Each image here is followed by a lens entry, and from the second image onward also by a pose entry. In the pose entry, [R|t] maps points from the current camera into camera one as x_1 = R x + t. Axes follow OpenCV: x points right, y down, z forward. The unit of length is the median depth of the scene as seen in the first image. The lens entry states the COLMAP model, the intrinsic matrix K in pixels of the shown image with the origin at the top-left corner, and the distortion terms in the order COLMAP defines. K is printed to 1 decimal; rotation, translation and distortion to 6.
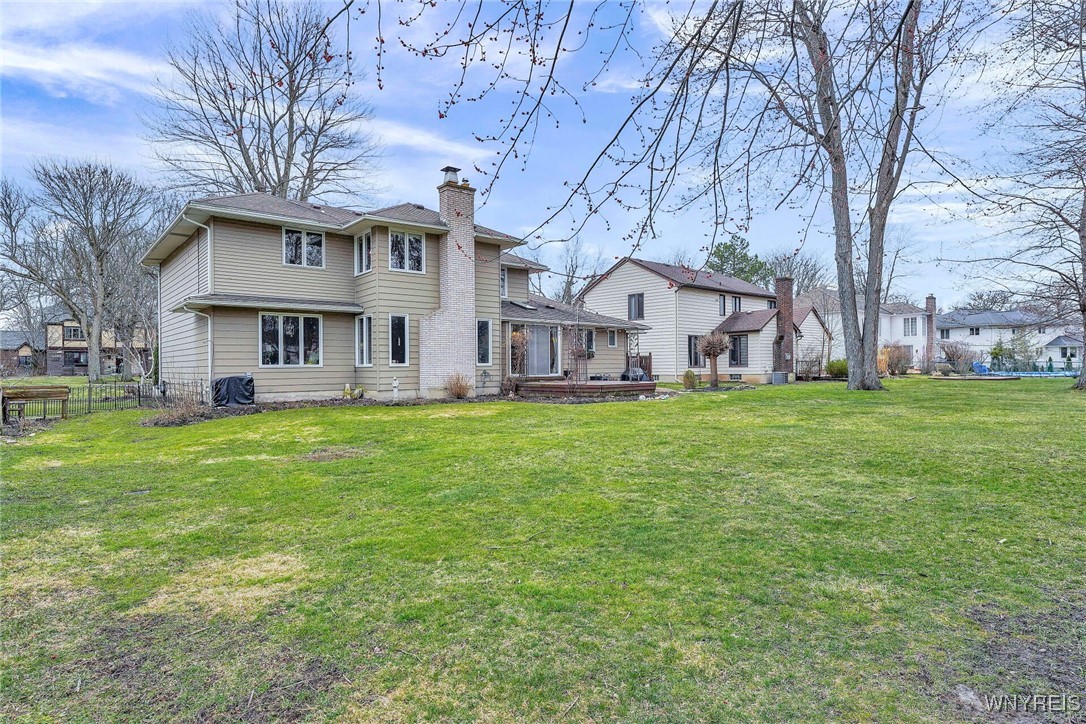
lens RADIAL K [[564.7, 0, 543.0], [0, 564.7, 362.0], [0, 0, 1]] dist [0.000778, 0.000007]
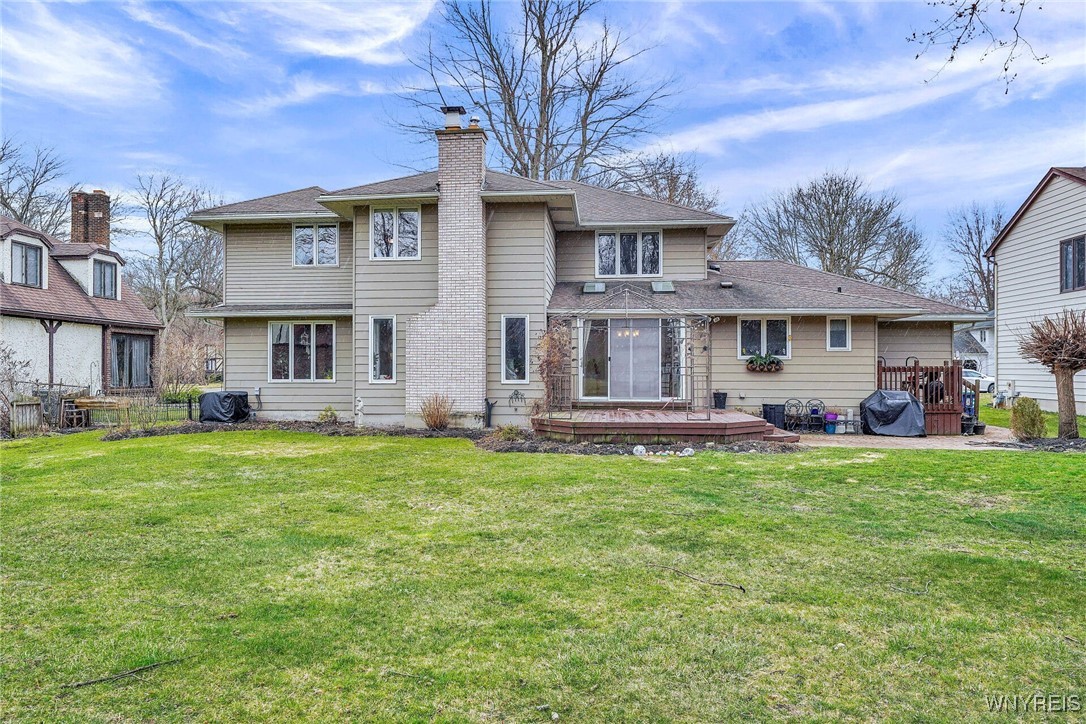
lens RADIAL K [[730.3, 0, 543.0], [0, 730.3, 362.0], [0, 0, 1]] dist [-0.000599, 0.000283]
pose [[0.705238, -0.001722, -0.708968, 0.601976], [-0.002108, 0.999988, -0.004526, -0.016981], [0.708967, 0.004687, 0.705226, 0.448025]]
